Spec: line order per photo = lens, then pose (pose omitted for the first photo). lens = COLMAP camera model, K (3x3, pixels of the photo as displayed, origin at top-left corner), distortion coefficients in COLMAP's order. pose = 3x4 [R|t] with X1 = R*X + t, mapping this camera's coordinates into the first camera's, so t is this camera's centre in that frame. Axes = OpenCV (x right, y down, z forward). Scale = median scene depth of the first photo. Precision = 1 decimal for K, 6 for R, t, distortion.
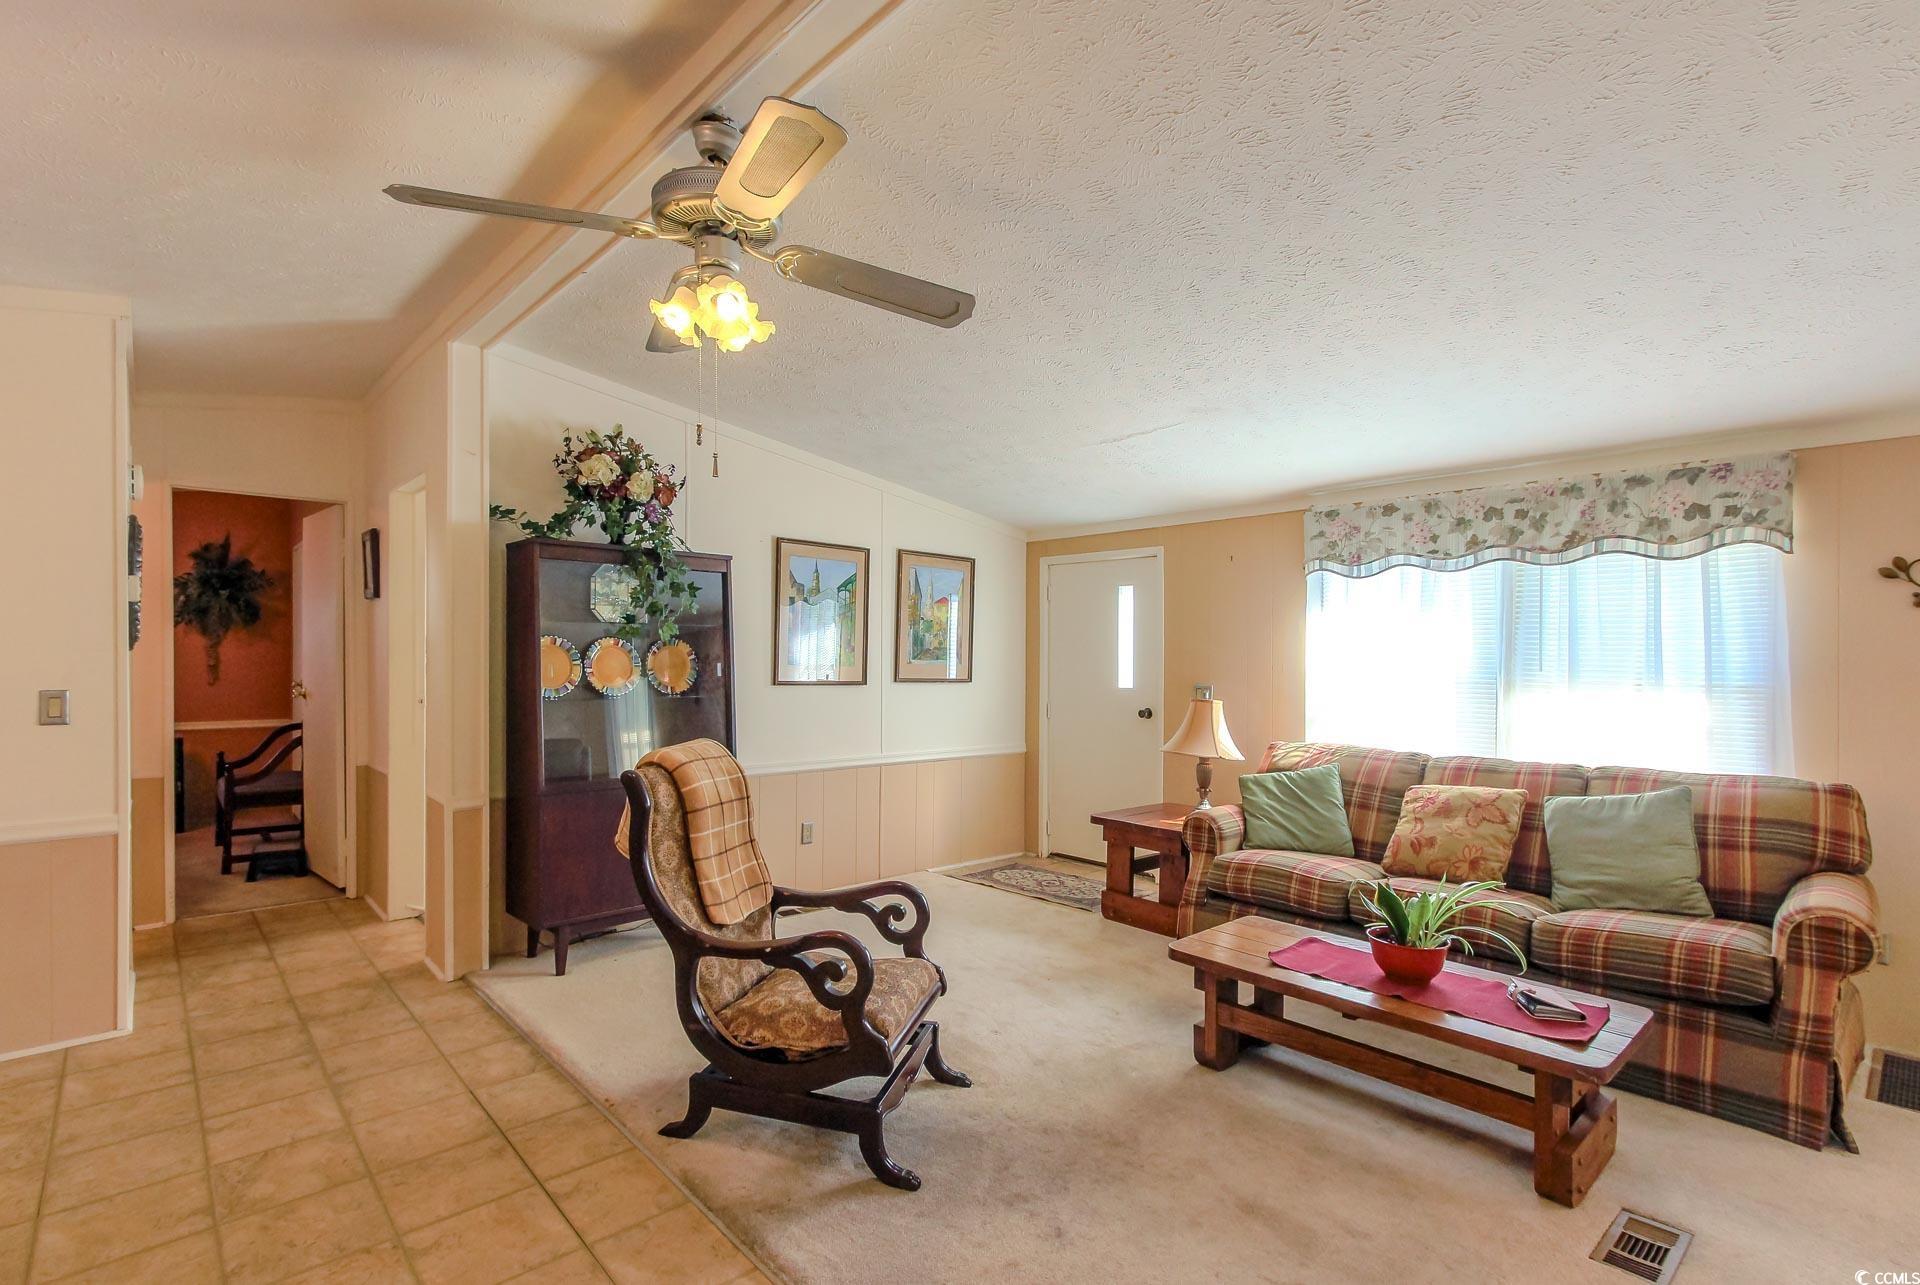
lens RADIAL K [[916.5, 0, 904.7], [0, 916.5, 664.2], [0, 0, 1]] dist [0.002933, -0.000440]
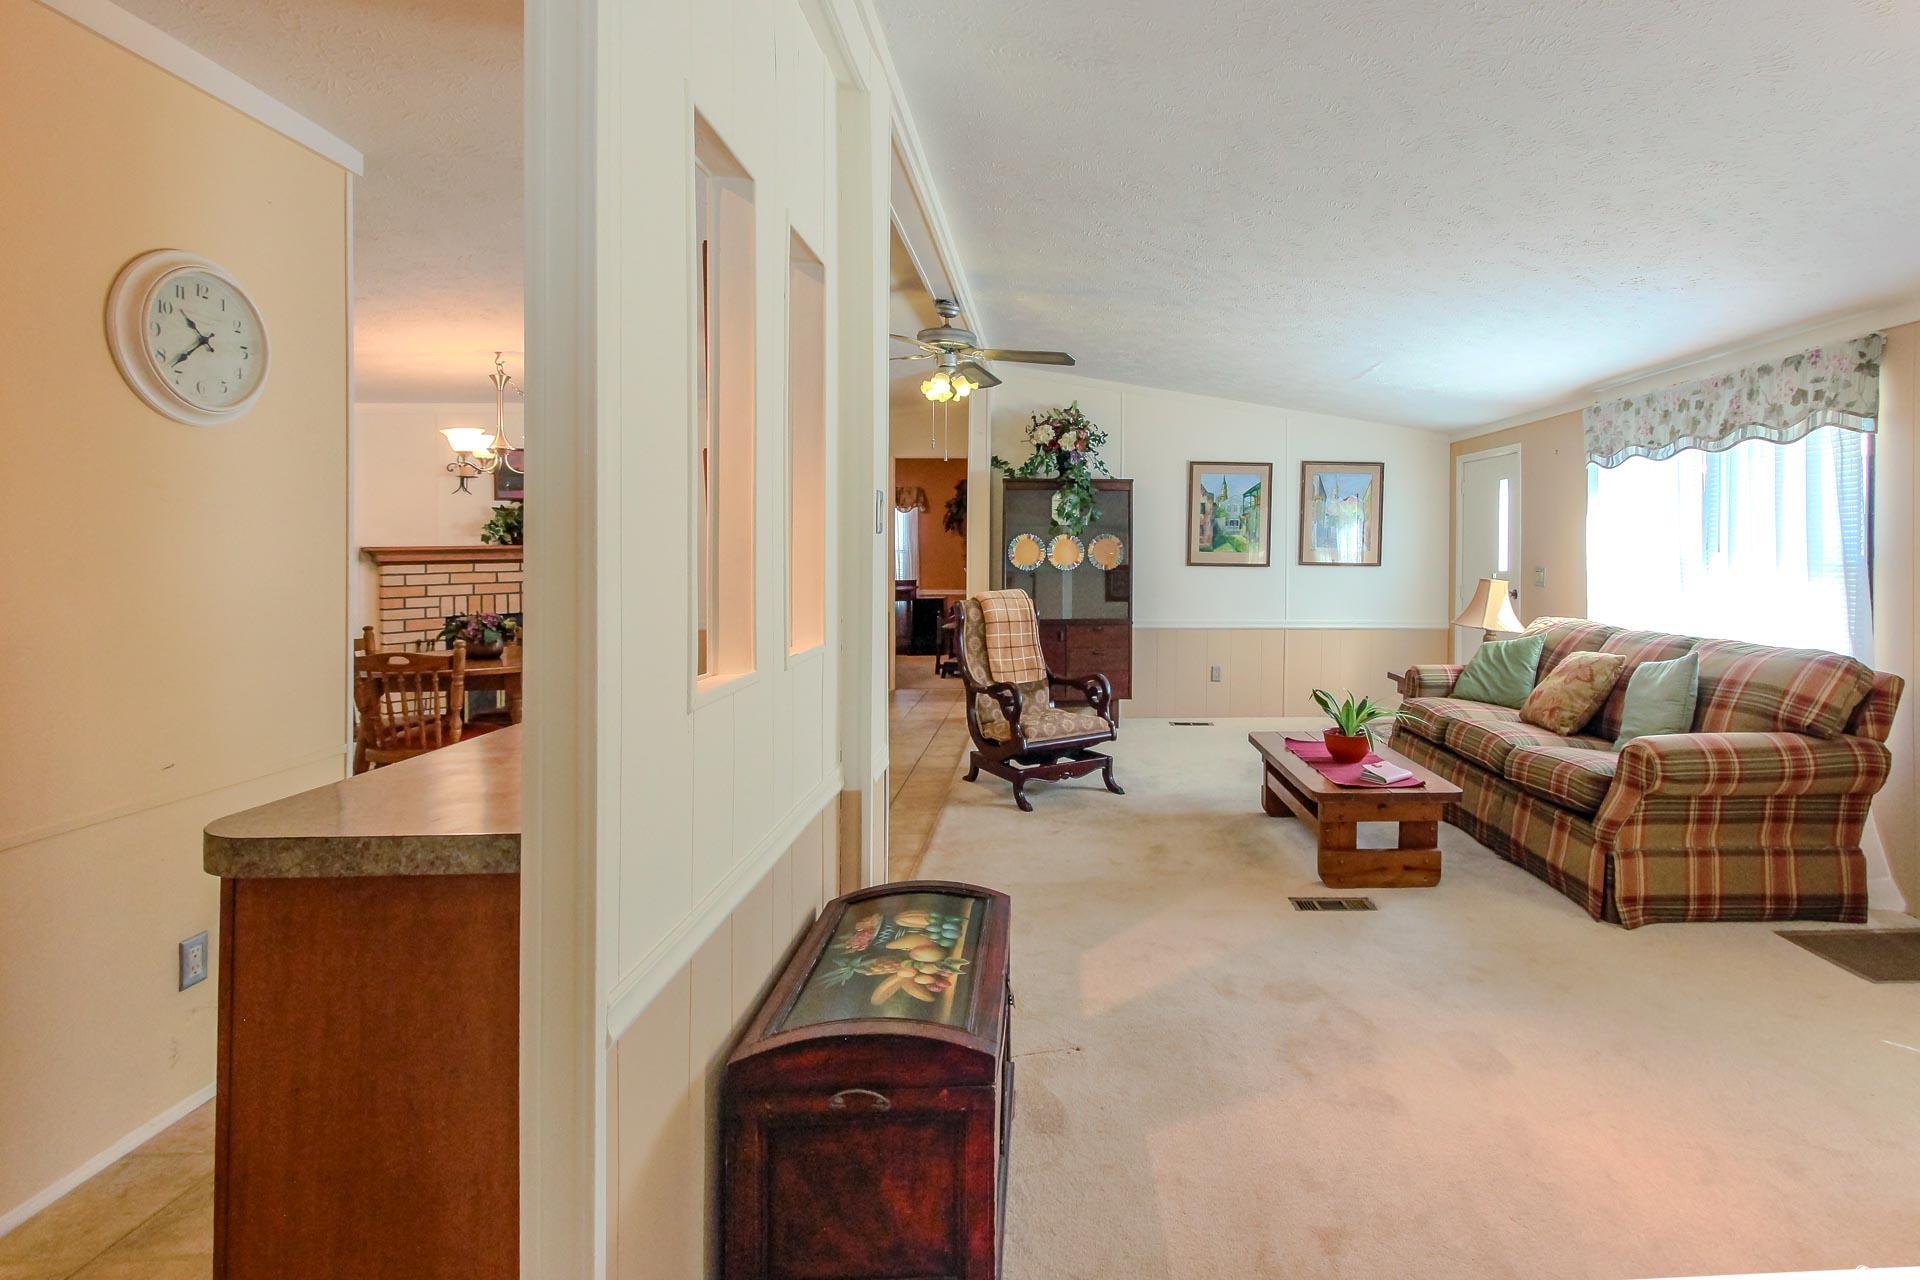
lens RADIAL K [[921.3, 0, 1079.7], [0, 921.3, 560.1], [0, 0, 1]] dist [0.002406, -0.001547]
pose [[0.787641, 0.000610, -0.616134, 0.765197], [0.000775, 0.999998, 0.001981, 0.014148], [0.616134, -0.002038, 0.787639, -0.288342]]
